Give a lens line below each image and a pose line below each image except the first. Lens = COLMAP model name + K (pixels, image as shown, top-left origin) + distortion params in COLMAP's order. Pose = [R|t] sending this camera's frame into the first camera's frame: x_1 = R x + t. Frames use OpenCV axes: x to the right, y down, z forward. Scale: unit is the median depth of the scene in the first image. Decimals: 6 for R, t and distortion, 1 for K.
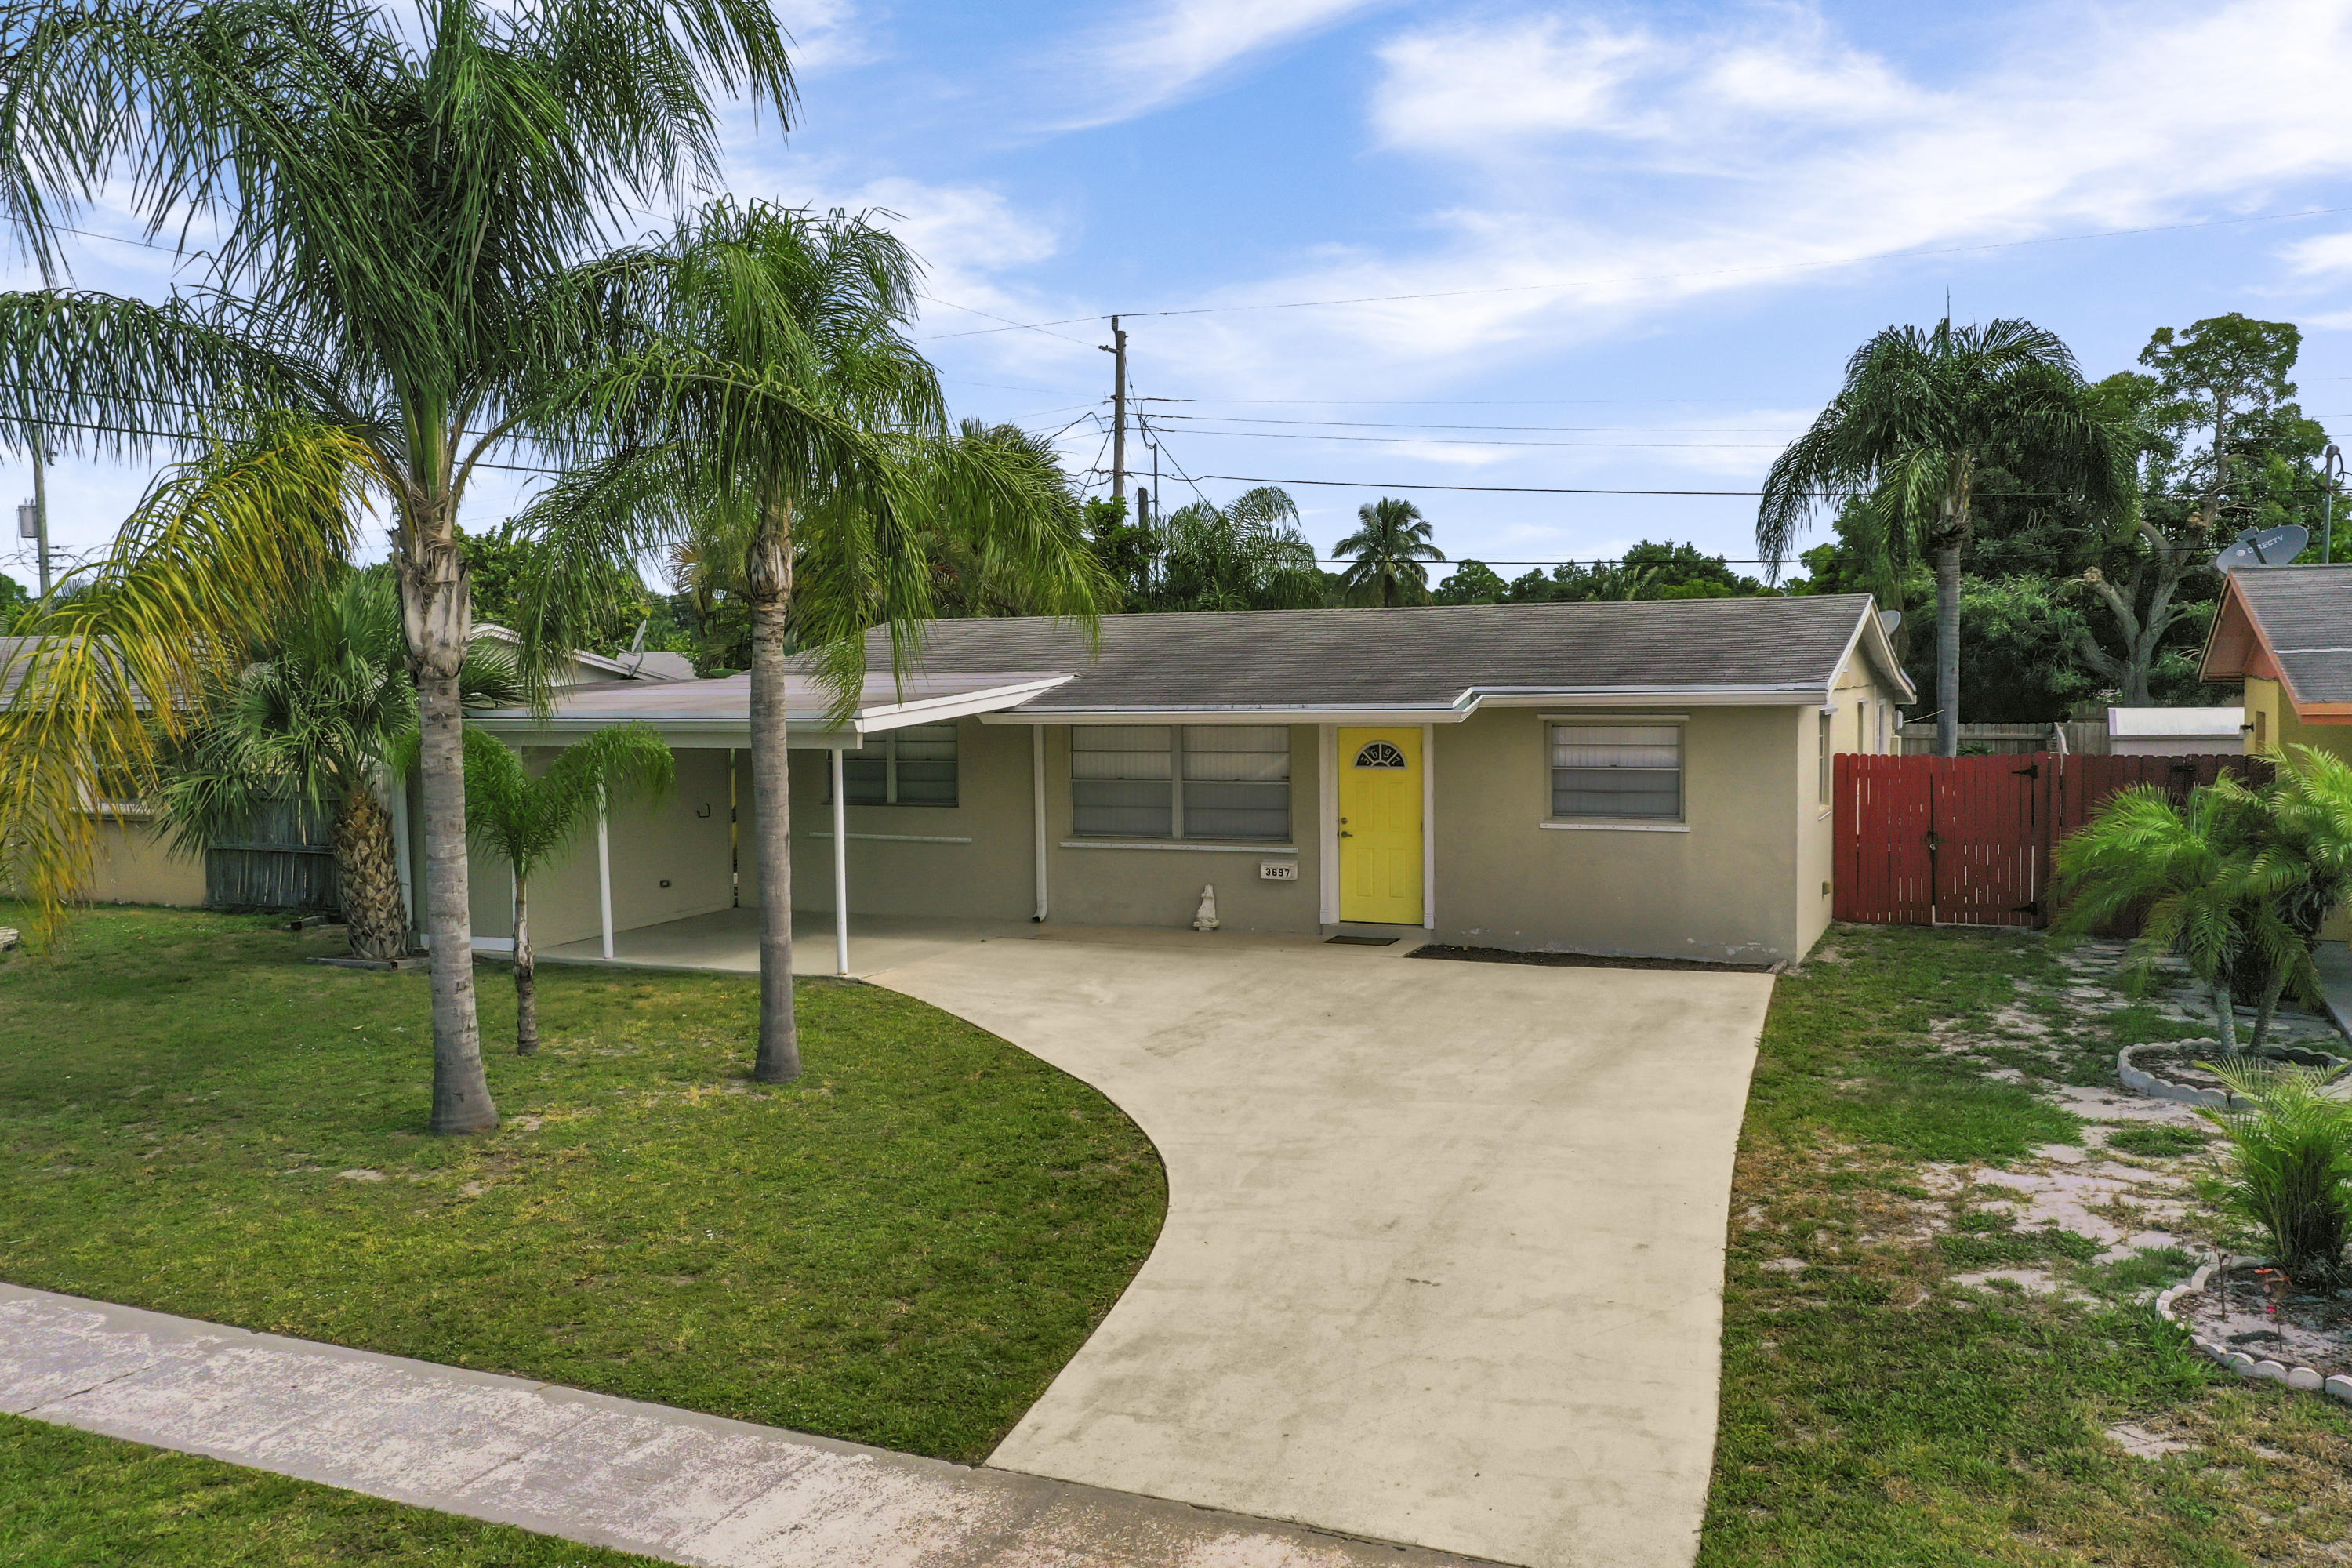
lens RADIAL K [[1889.3, 0, 1186.9], [0, 1889.3, 781.1], [0, 0, 1]] dist [0.005283, 0.014466]
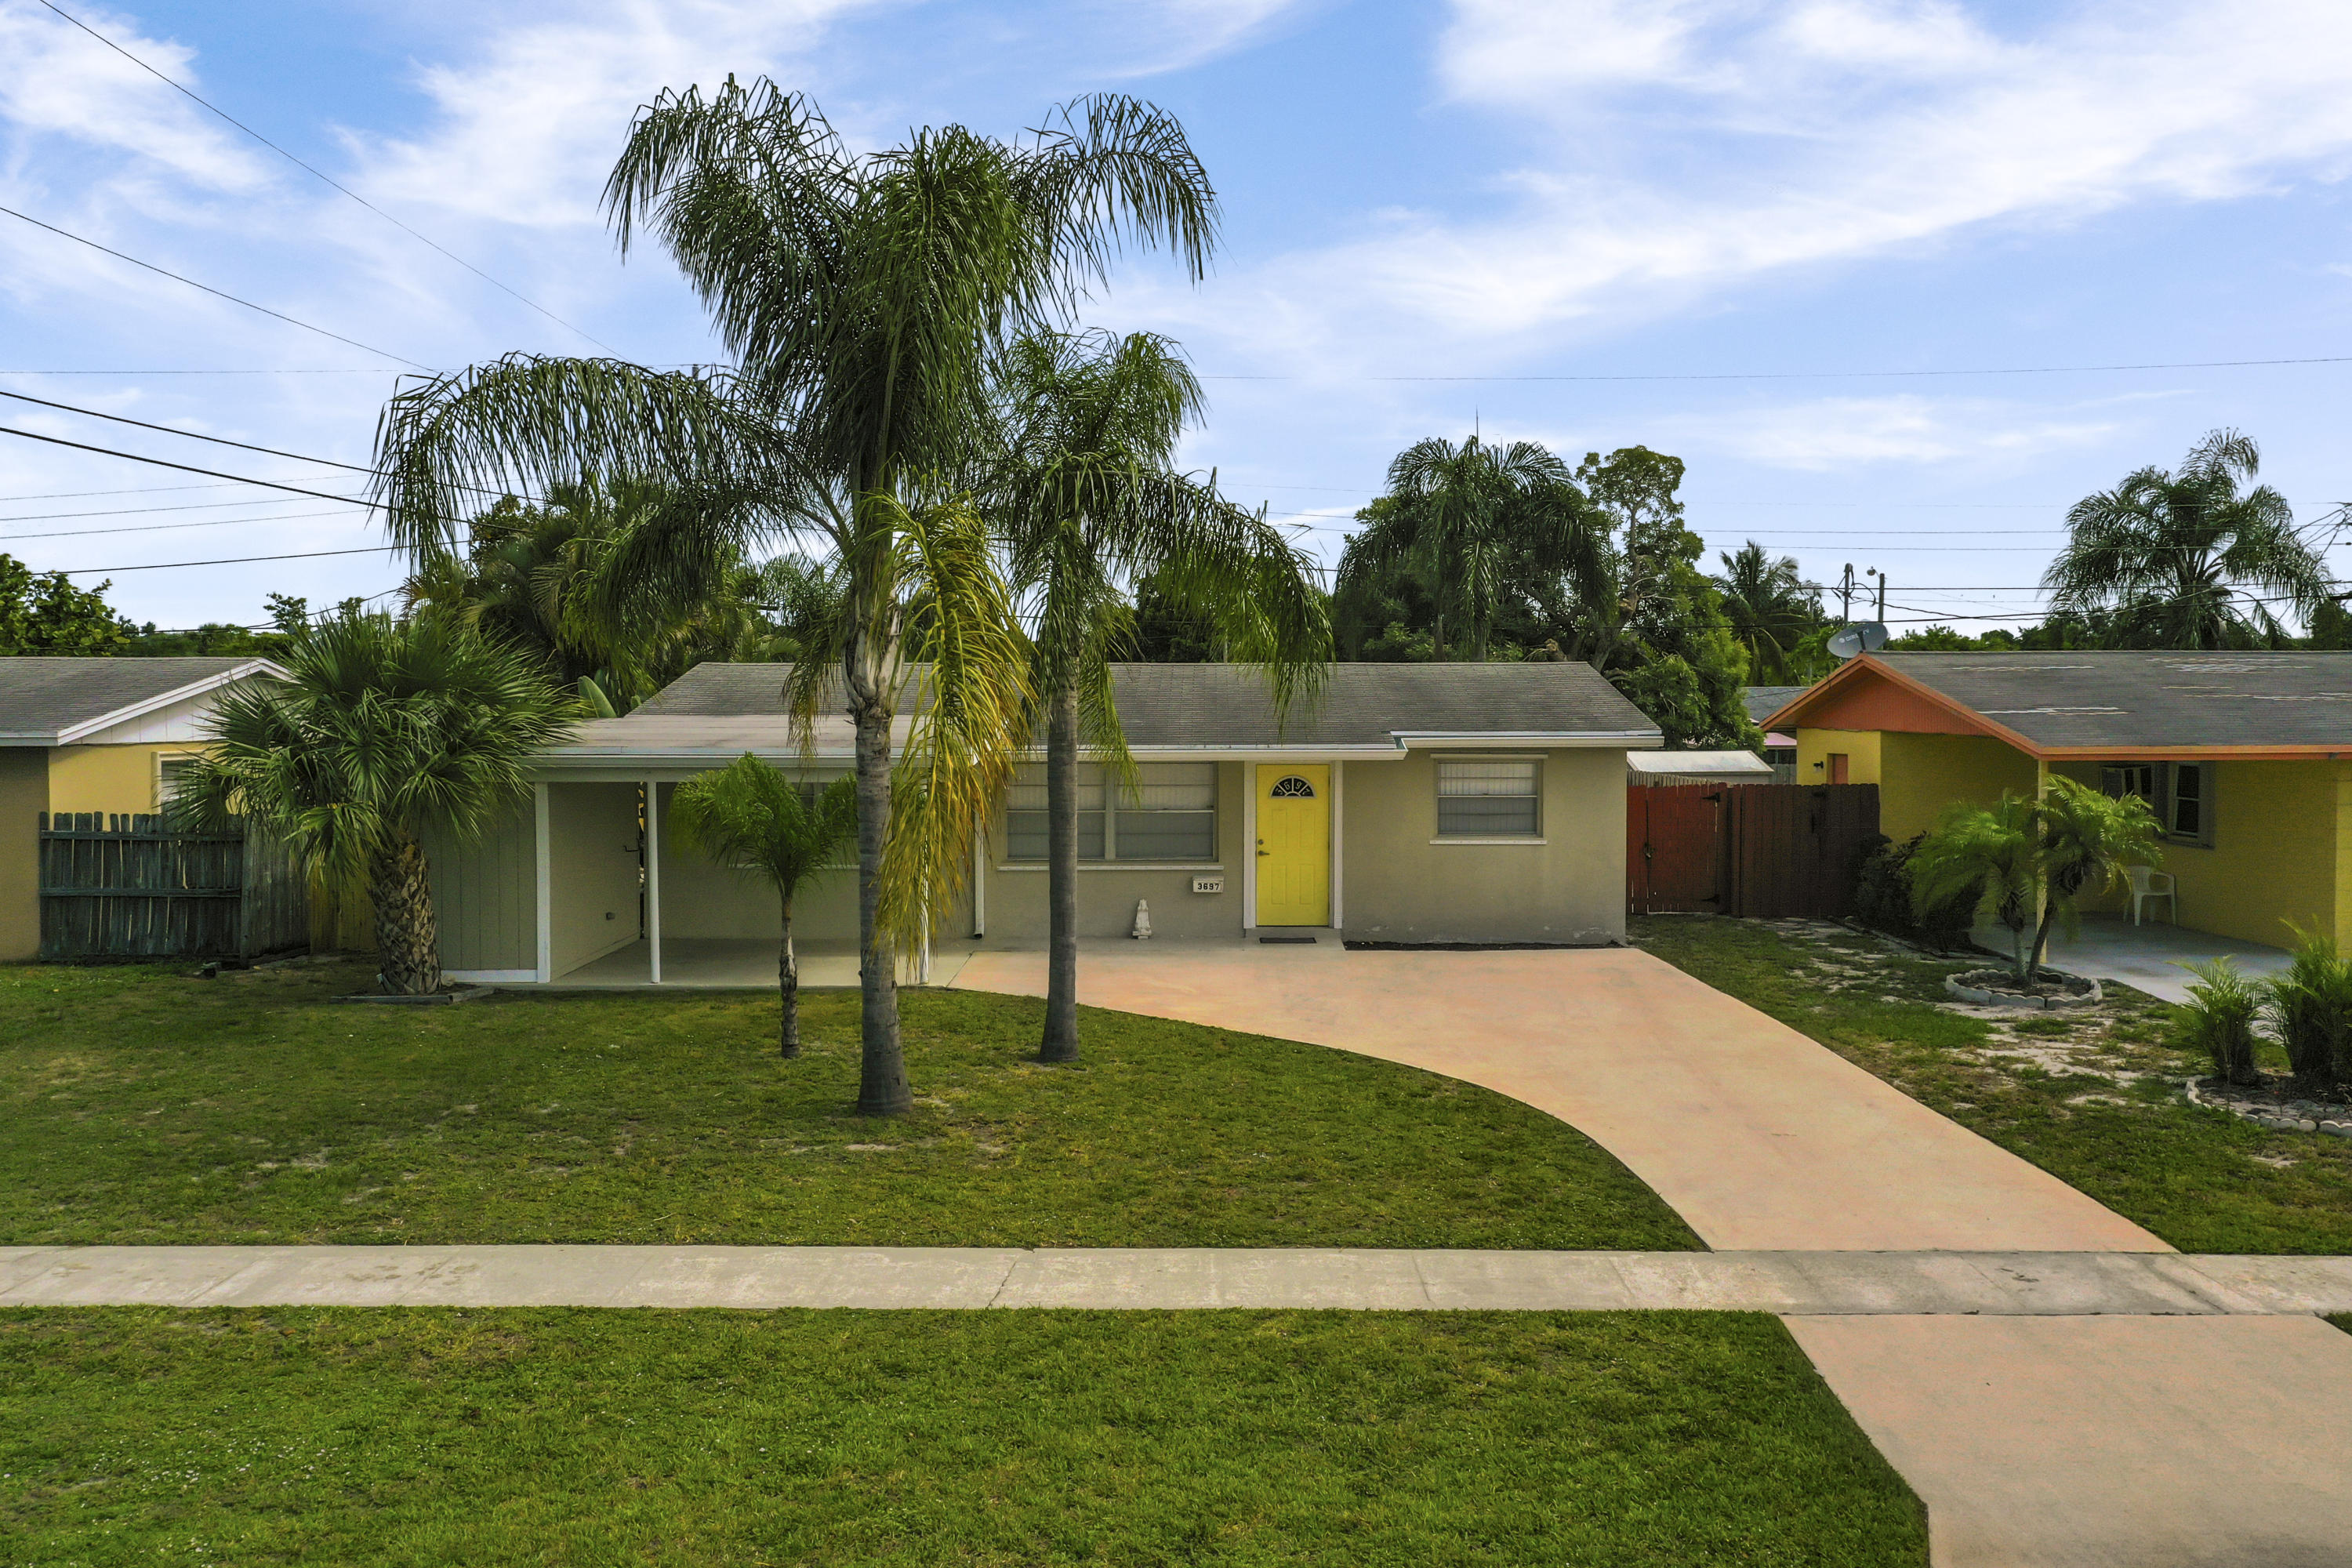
lens RADIAL K [[1889.3, 0, 1186.9], [0, 1889.3, 781.1], [0, 0, 1]] dist [0.005283, 0.014466]
pose [[0.916672, -0.003200, 0.399628, -0.470608], [0.012628, 0.999701, -0.020960, 0.007433], [-0.399441, 0.024260, 0.916438, -0.092014]]
